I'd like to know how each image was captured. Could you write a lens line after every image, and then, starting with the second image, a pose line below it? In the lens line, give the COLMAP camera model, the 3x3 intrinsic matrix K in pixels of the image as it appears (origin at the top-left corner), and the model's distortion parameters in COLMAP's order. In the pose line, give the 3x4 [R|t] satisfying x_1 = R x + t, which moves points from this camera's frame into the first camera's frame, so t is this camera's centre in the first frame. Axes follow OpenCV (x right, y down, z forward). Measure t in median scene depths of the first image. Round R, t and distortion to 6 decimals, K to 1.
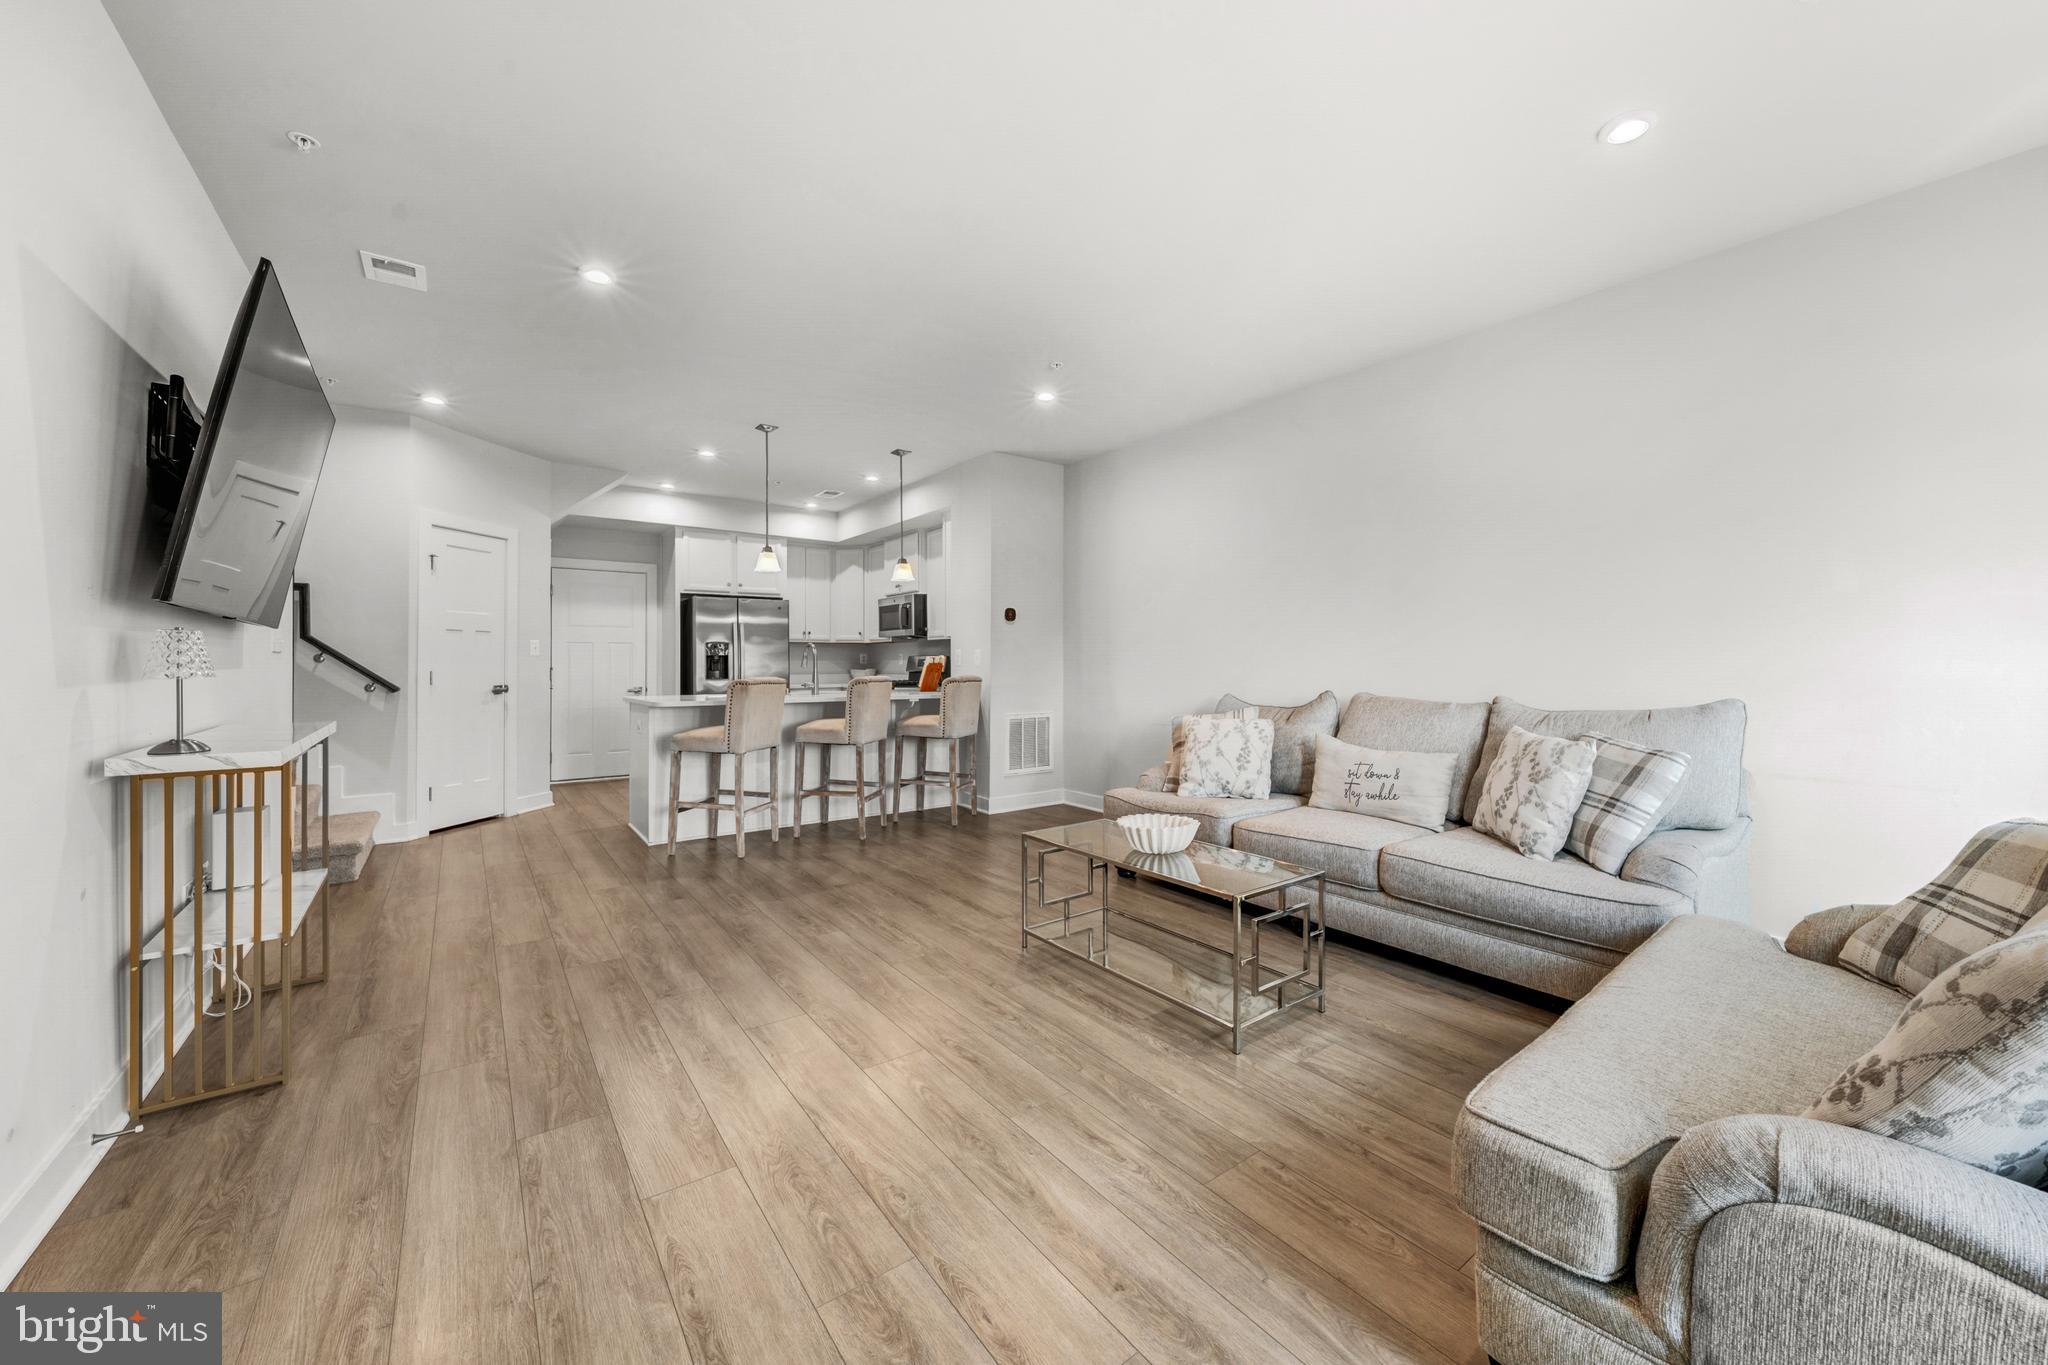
lens RADIAL K [[753.4, 0, 1088.4], [0, 753.4, 663.2], [0, 0, 1]] dist [-0.009282, 0.000809]
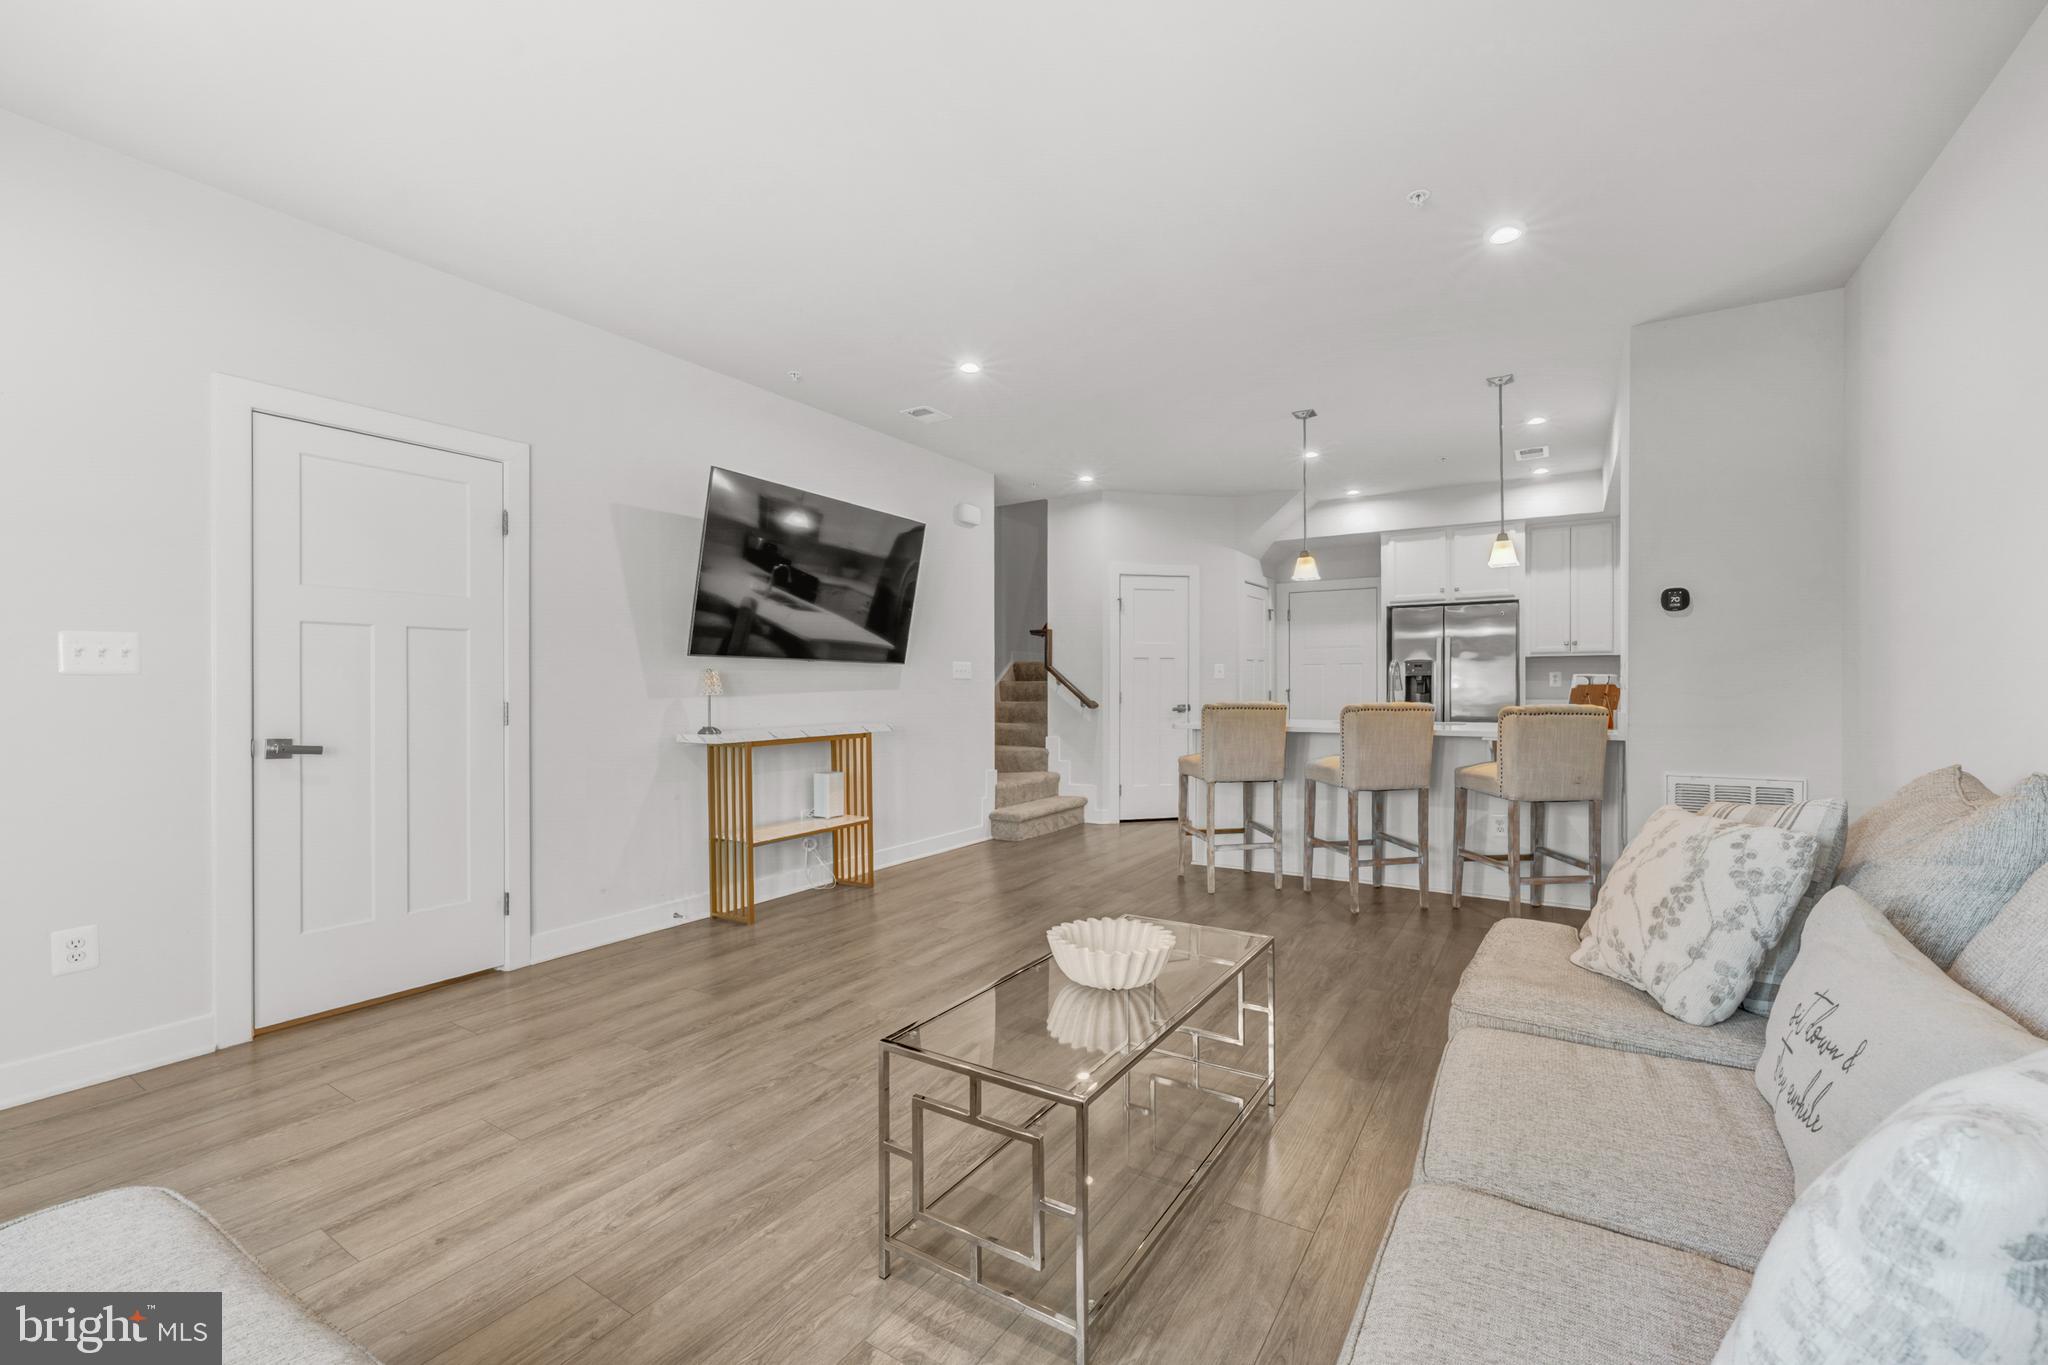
lens RADIAL K [[868.5, 0, 1039.2], [0, 868.5, 687.3], [0, 0, 1]] dist [0.008342, -0.000516]
pose [[0.324225, 0.001309, -0.945979, 0.412106], [0.002773, 0.999993, 0.002335, -0.001045], [0.945976, -0.003381, 0.324219, 0.373548]]
